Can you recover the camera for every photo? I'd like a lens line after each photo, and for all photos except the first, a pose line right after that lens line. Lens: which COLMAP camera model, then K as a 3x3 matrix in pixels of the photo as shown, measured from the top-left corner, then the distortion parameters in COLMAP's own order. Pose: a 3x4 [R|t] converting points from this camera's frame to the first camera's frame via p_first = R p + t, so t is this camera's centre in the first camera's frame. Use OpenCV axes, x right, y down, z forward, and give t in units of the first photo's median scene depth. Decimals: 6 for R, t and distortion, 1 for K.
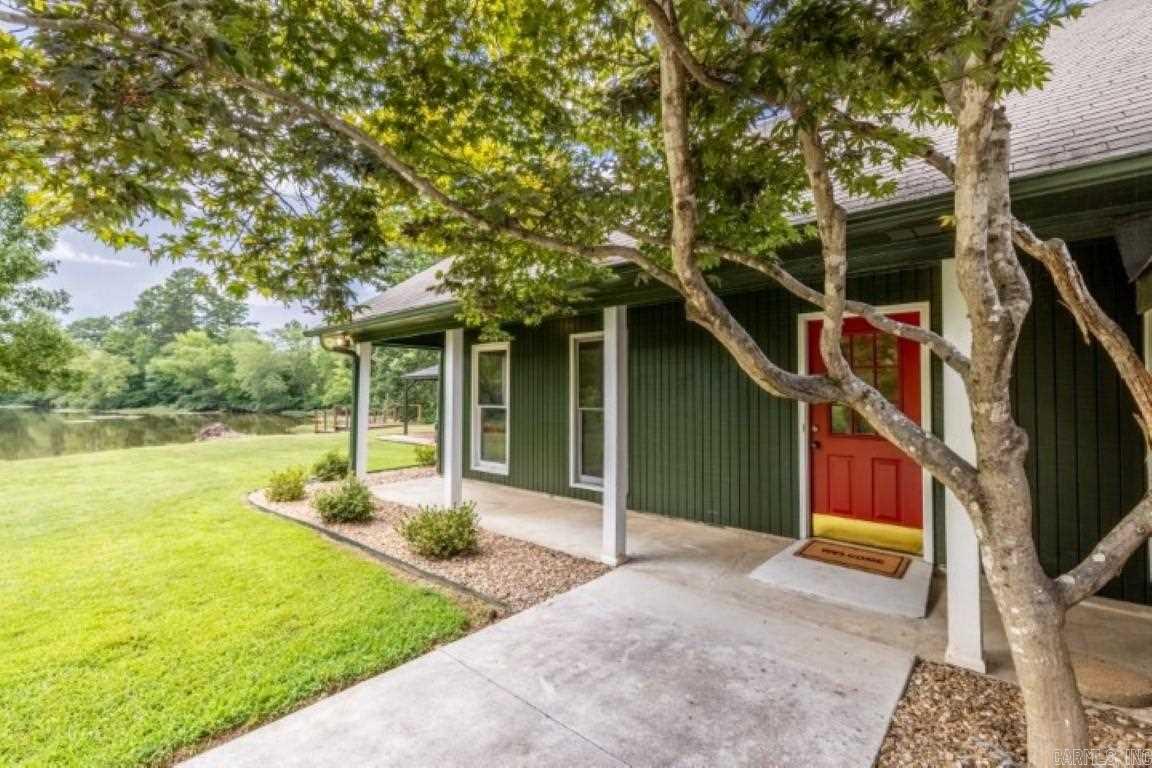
lens RADIAL K [[496.9, 0, 576.3], [0, 496.9, 383.5], [0, 0, 1]] dist [0.006969, 0.000453]
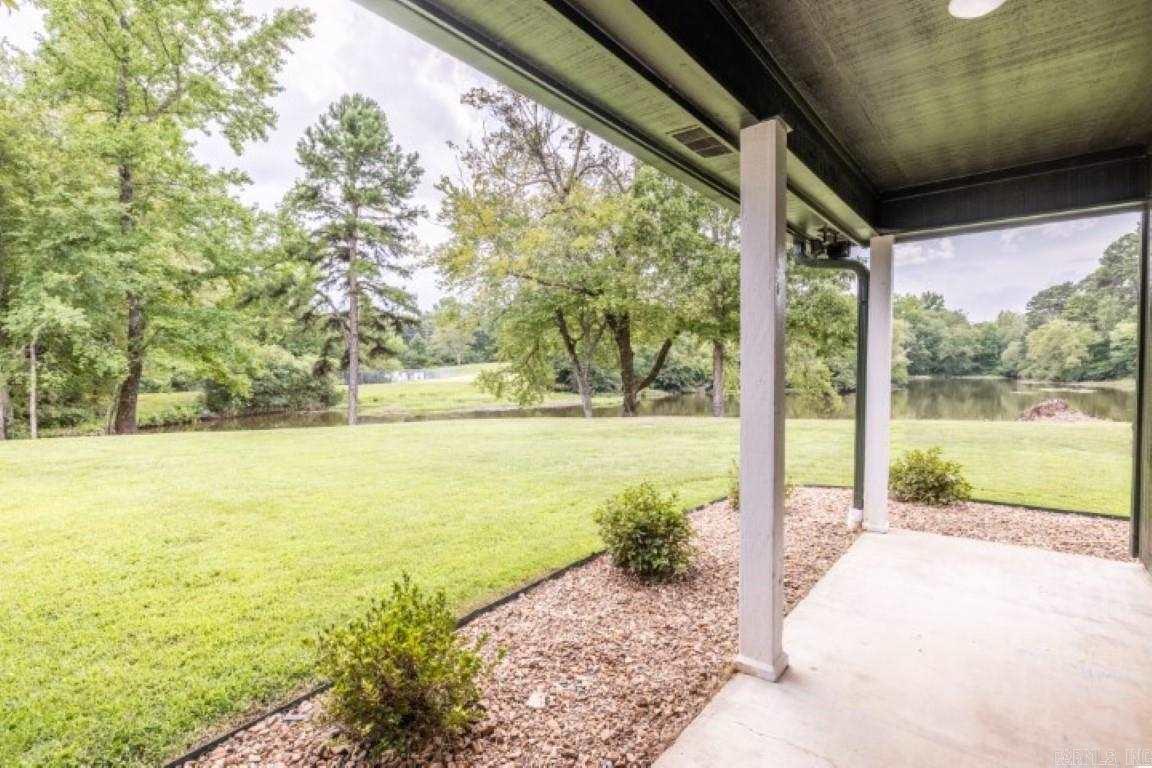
lens RADIAL K [[527.7, 0, 570.3], [0, 527.7, 380.7], [0, 0, 1]] dist [-0.002006, -0.001433]
pose [[0.038468, 0.023580, -0.998982, 0.005173], [0.025311, 0.999378, 0.024564, 0.002185], [0.998939, -0.026230, 0.037847, 0.037938]]
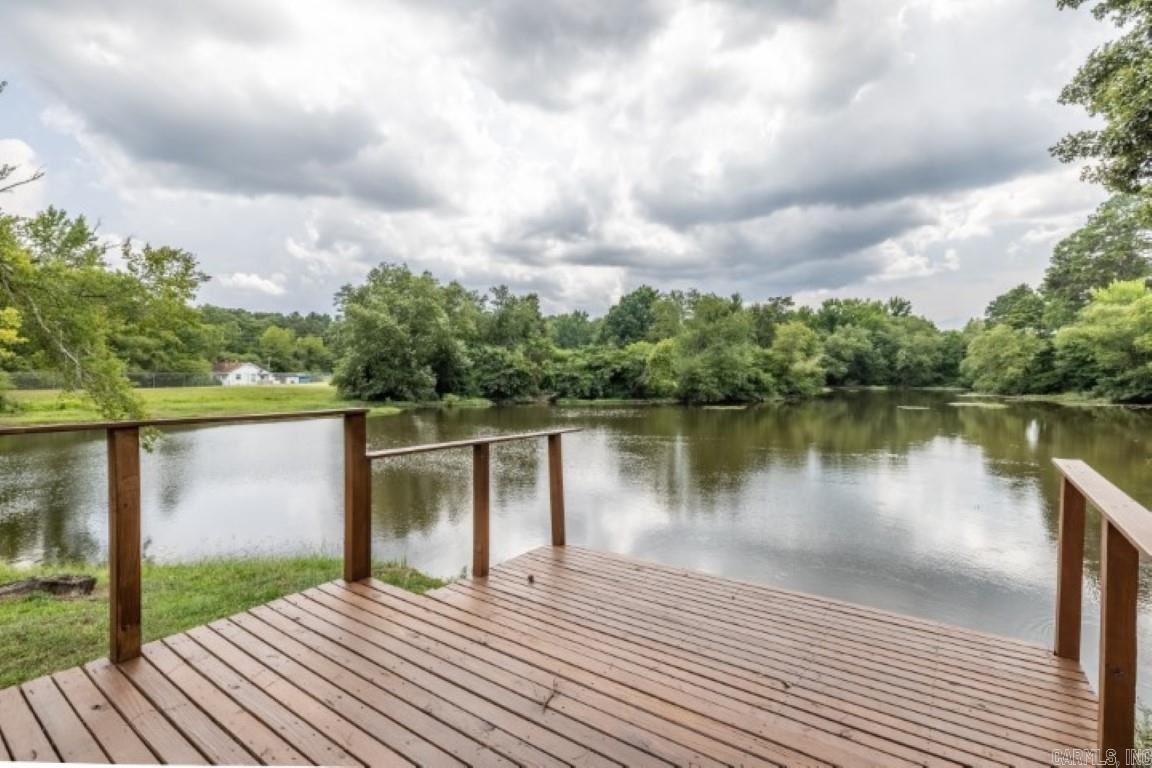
lens RADIAL K [[527.7, 0, 569.6], [0, 527.7, 383.9], [0, 0, 1]] dist [-0.002006, -0.001433]
pose [[0.028034, 0.016306, -0.999474, -0.087245], [0.014233, 0.999759, 0.016710, 0.008734], [0.999506, -0.014694, 0.027795, 0.244694]]
